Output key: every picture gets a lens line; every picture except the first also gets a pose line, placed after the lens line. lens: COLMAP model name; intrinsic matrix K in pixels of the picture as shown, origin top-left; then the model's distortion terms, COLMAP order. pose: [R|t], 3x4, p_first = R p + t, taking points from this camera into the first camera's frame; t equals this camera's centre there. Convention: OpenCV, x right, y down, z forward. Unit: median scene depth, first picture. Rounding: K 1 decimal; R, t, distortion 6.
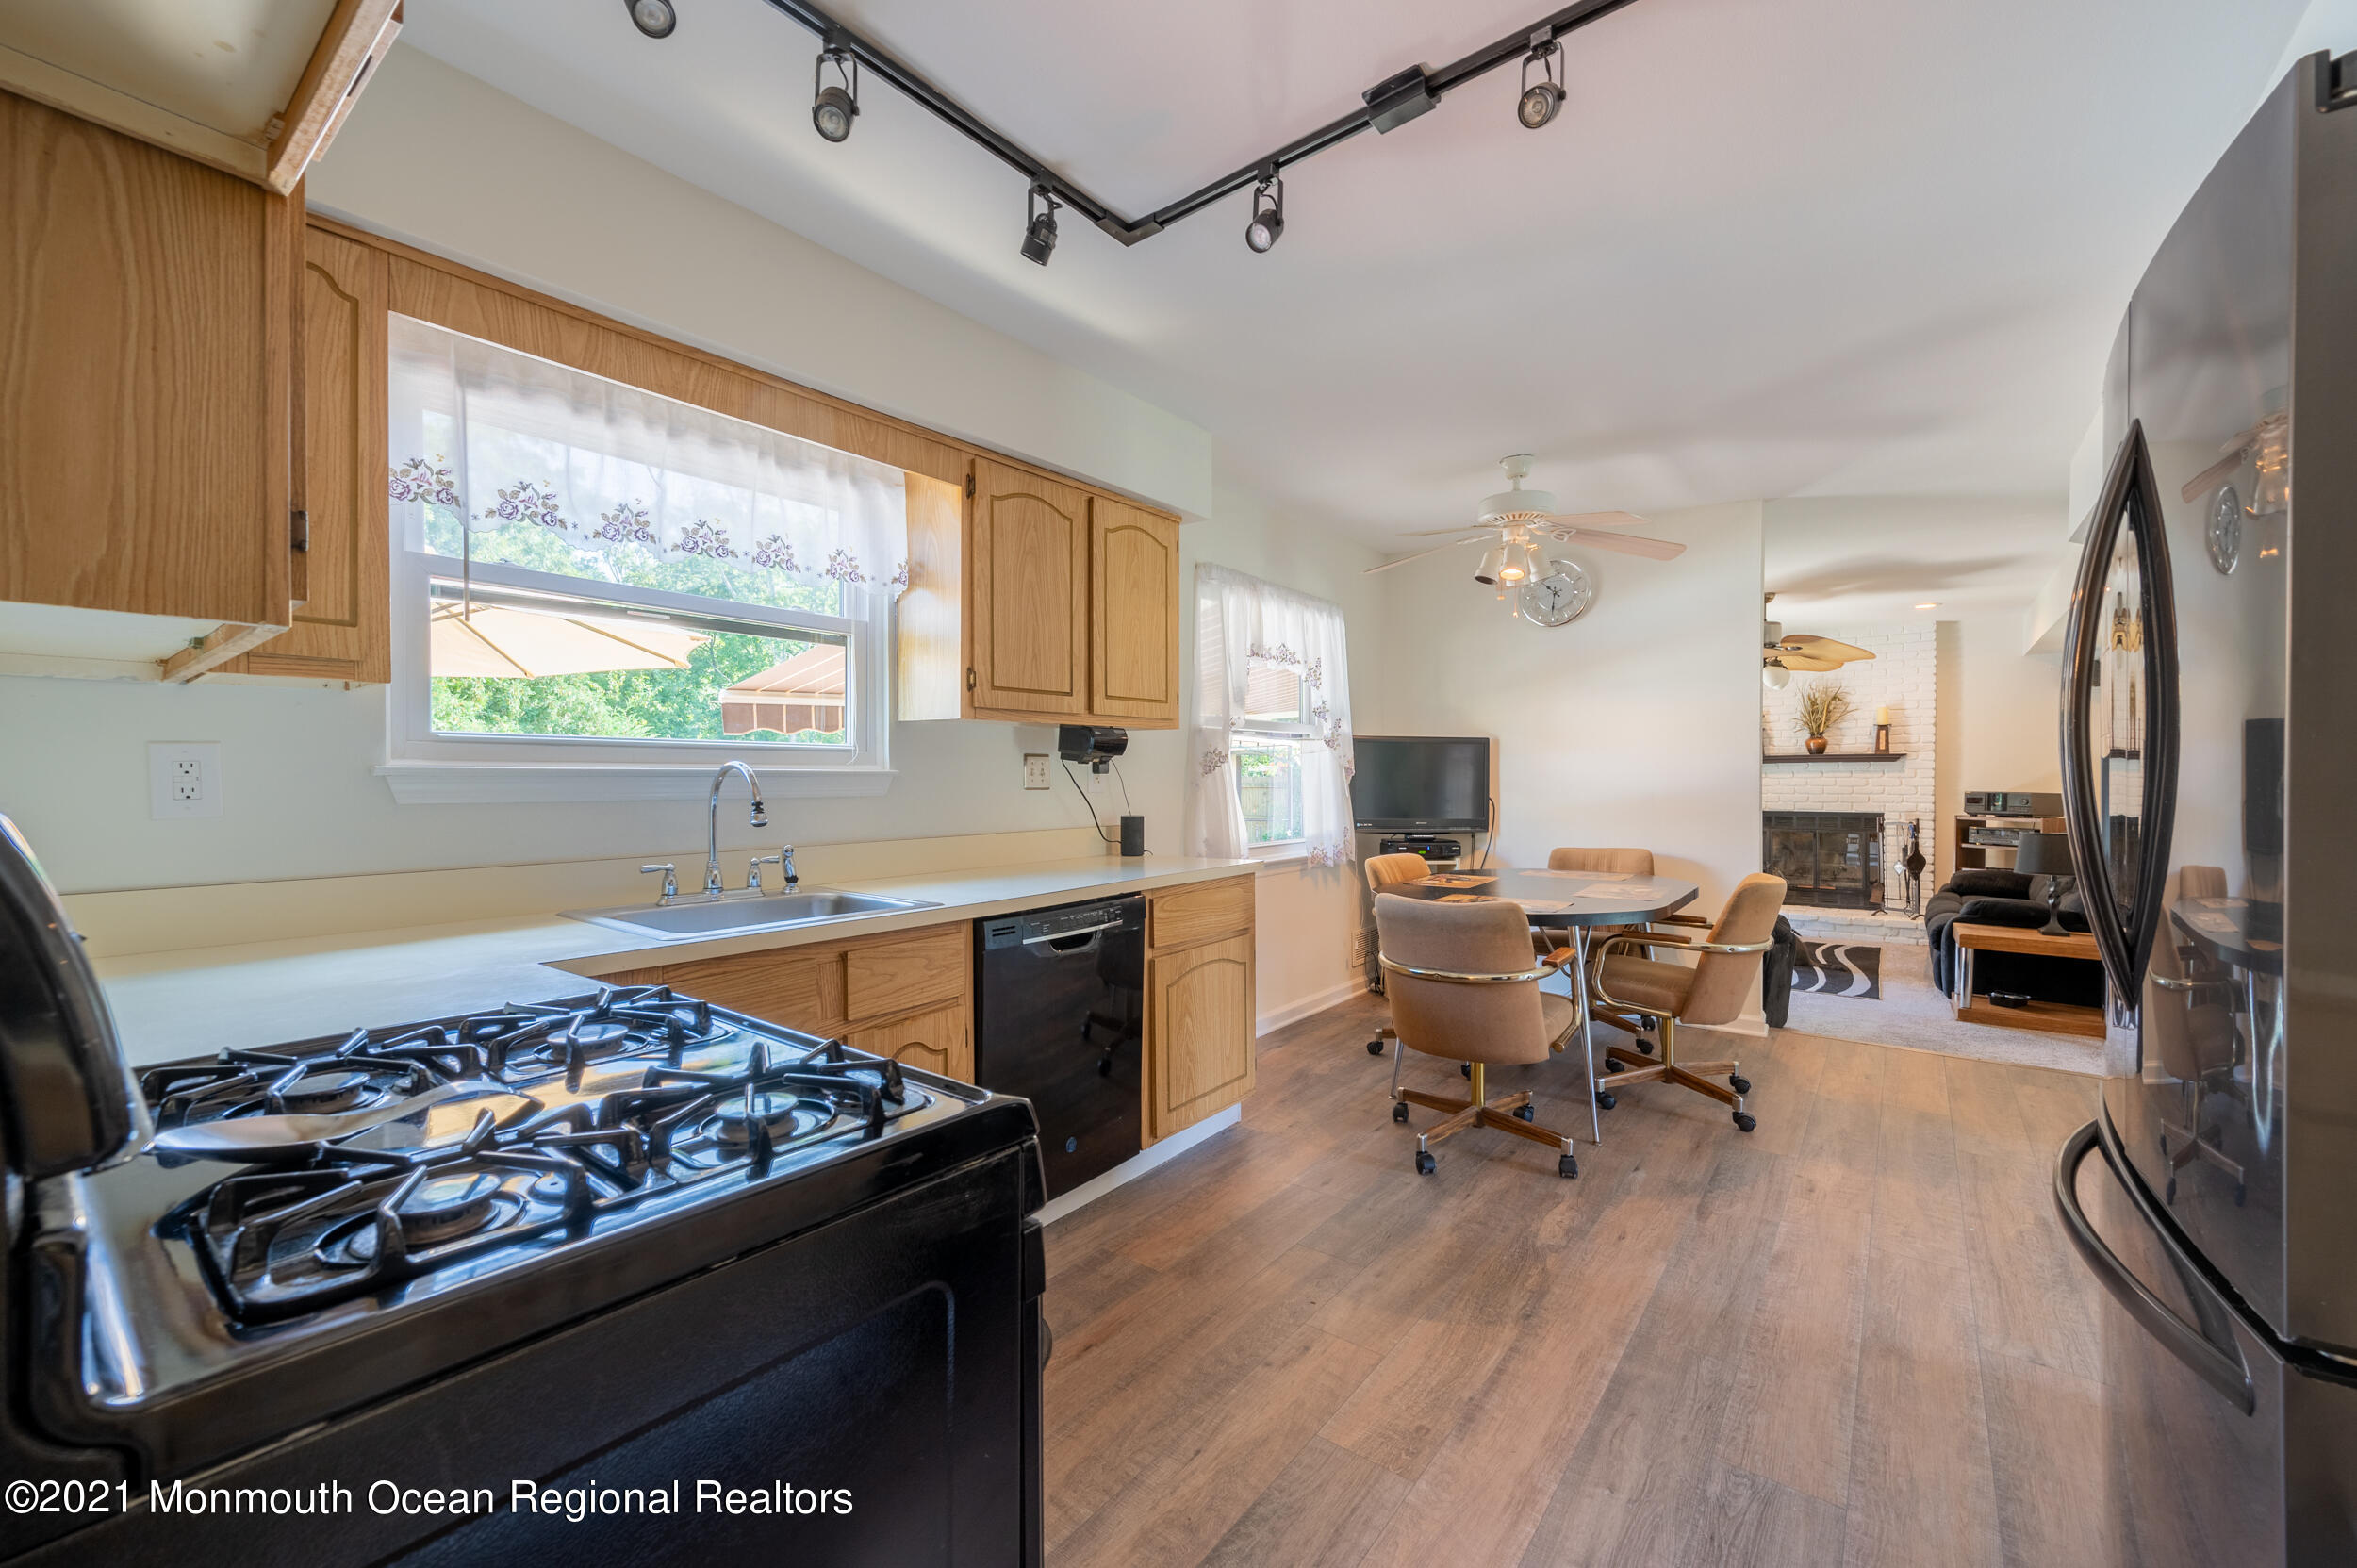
lens RADIAL K [[921.7, 0, 1182.1], [0, 921.7, 787.6], [0, 0, 1]] dist [-0.001181, 0.001190]
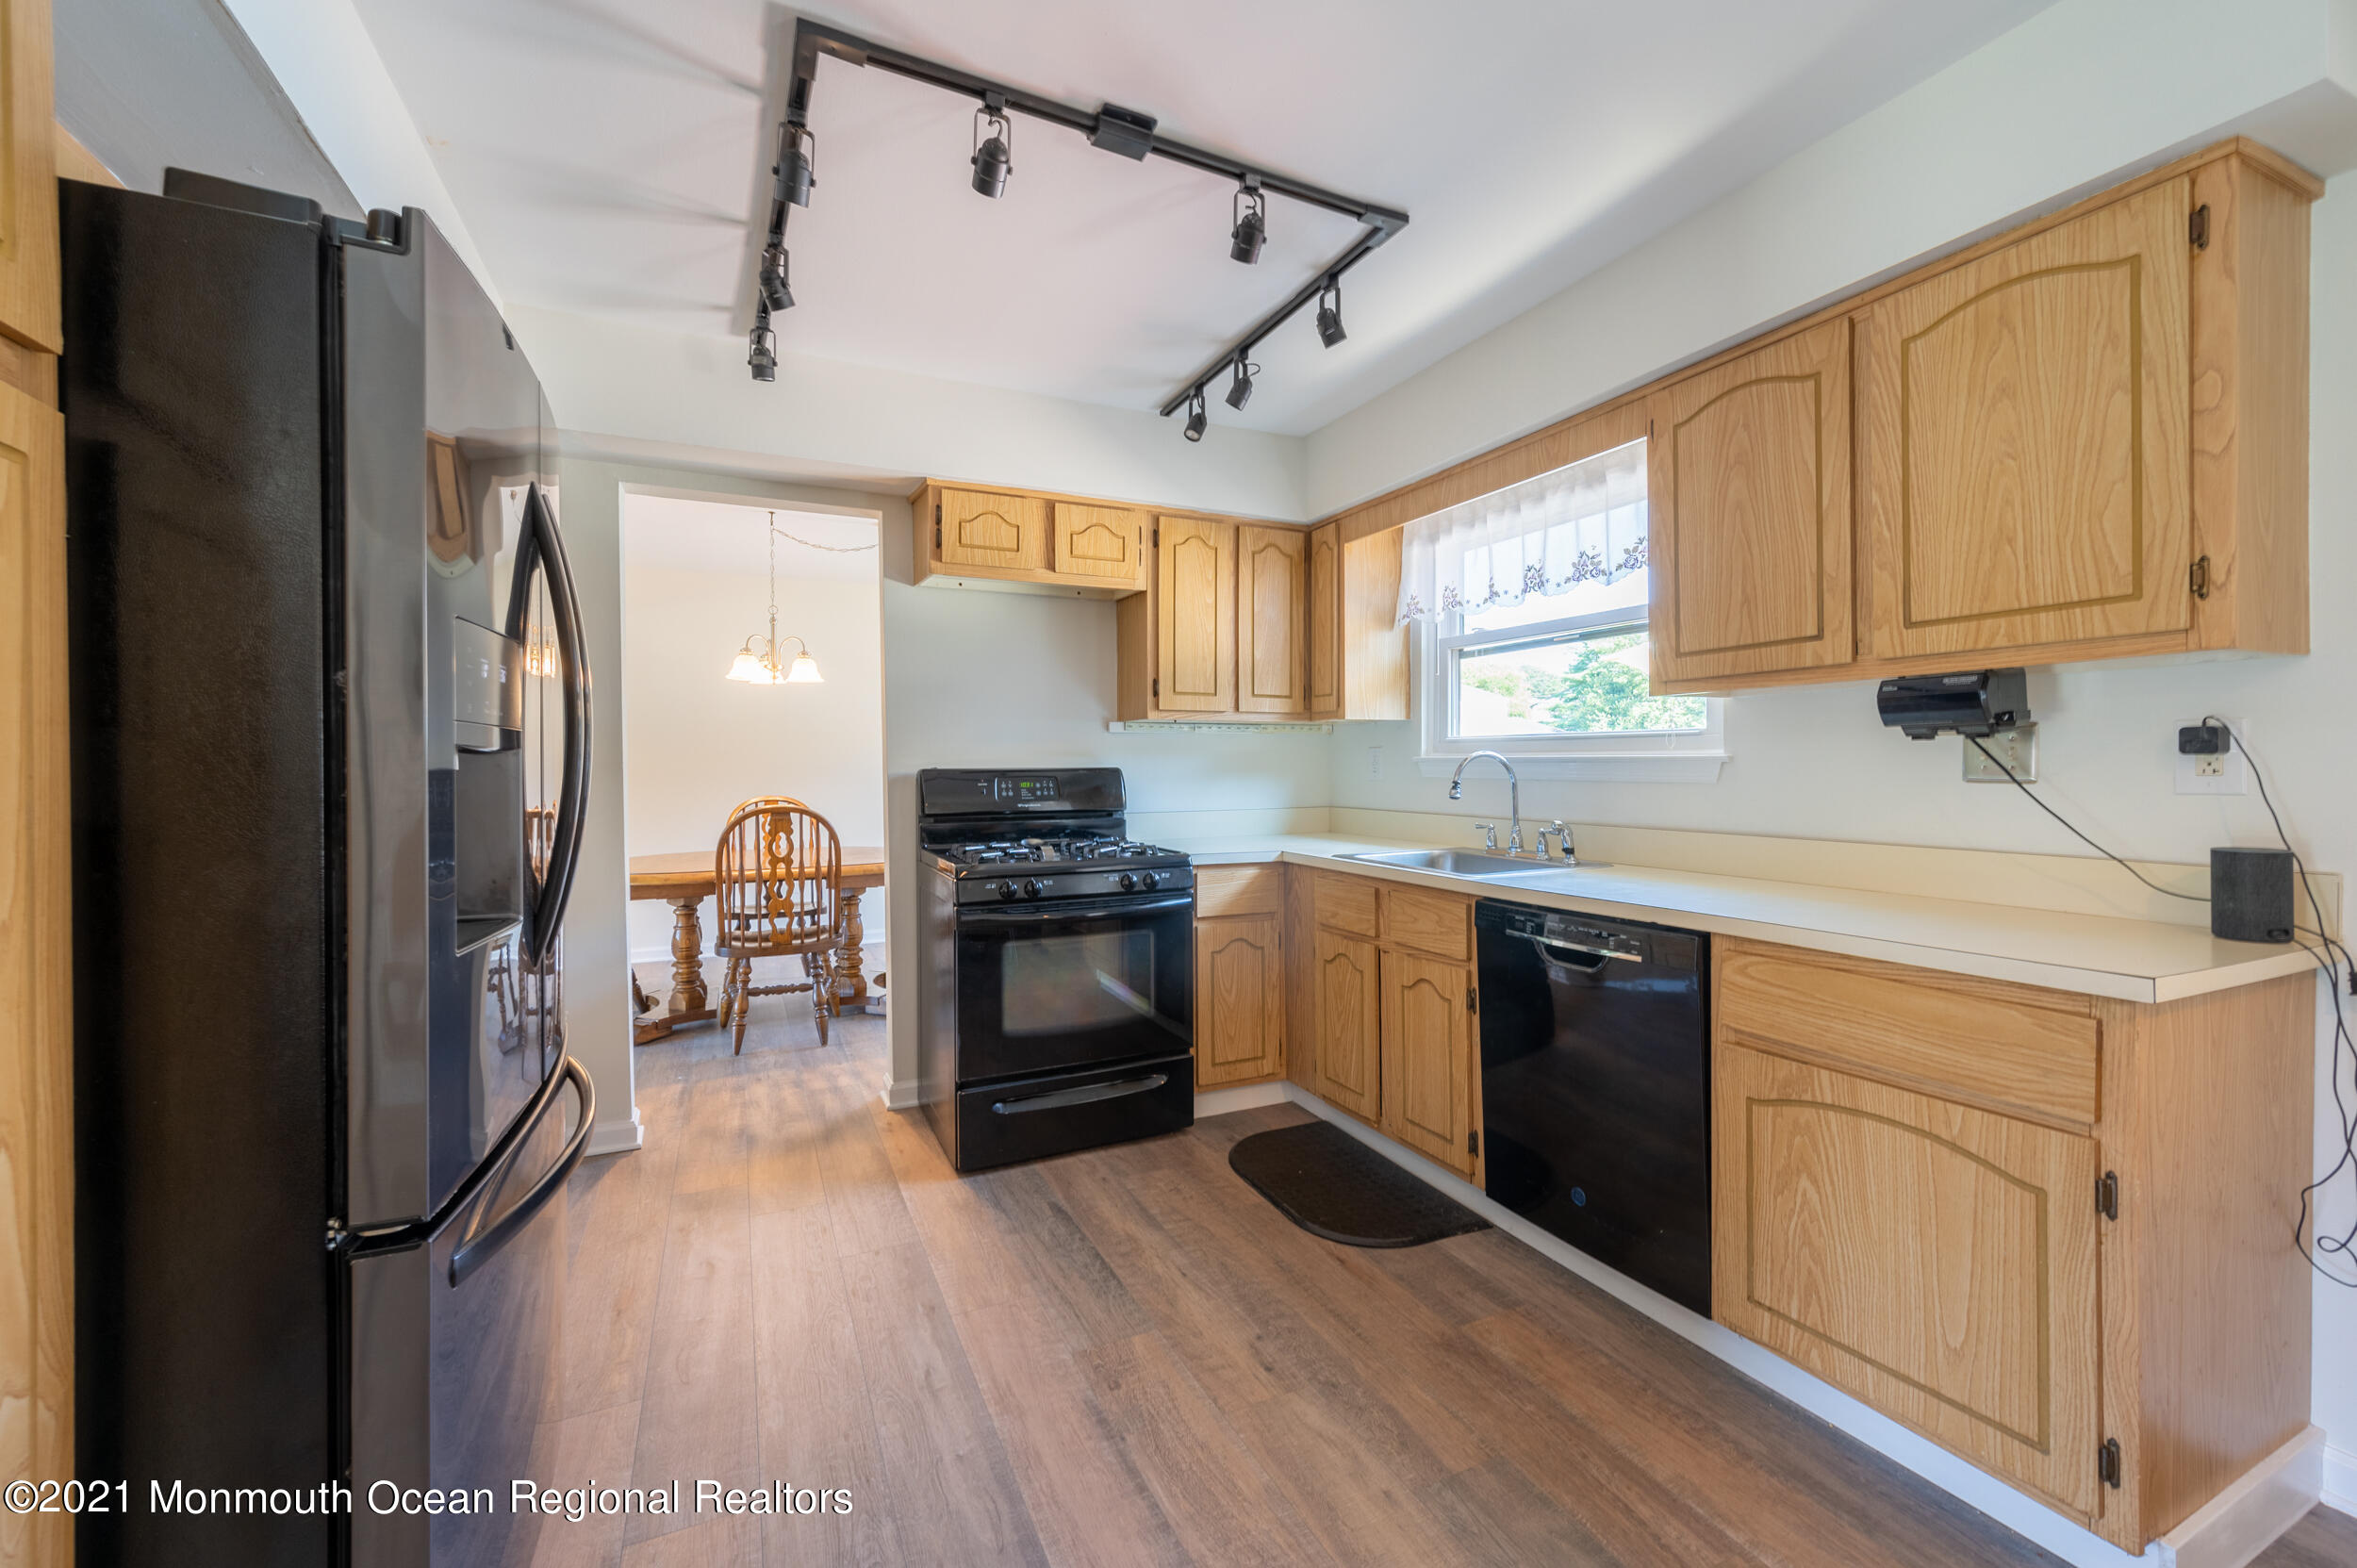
lens RADIAL K [[921.7, 0, 1192.6], [0, 921.7, 769.1], [0, 0, 1]] dist [-0.001181, 0.001190]
pose [[-0.425288, 0.010055, -0.905002, 1.055819], [-0.003003, 0.999917, 0.012521, -0.021247], [0.905053, 0.008042, -0.425223, 1.373813]]
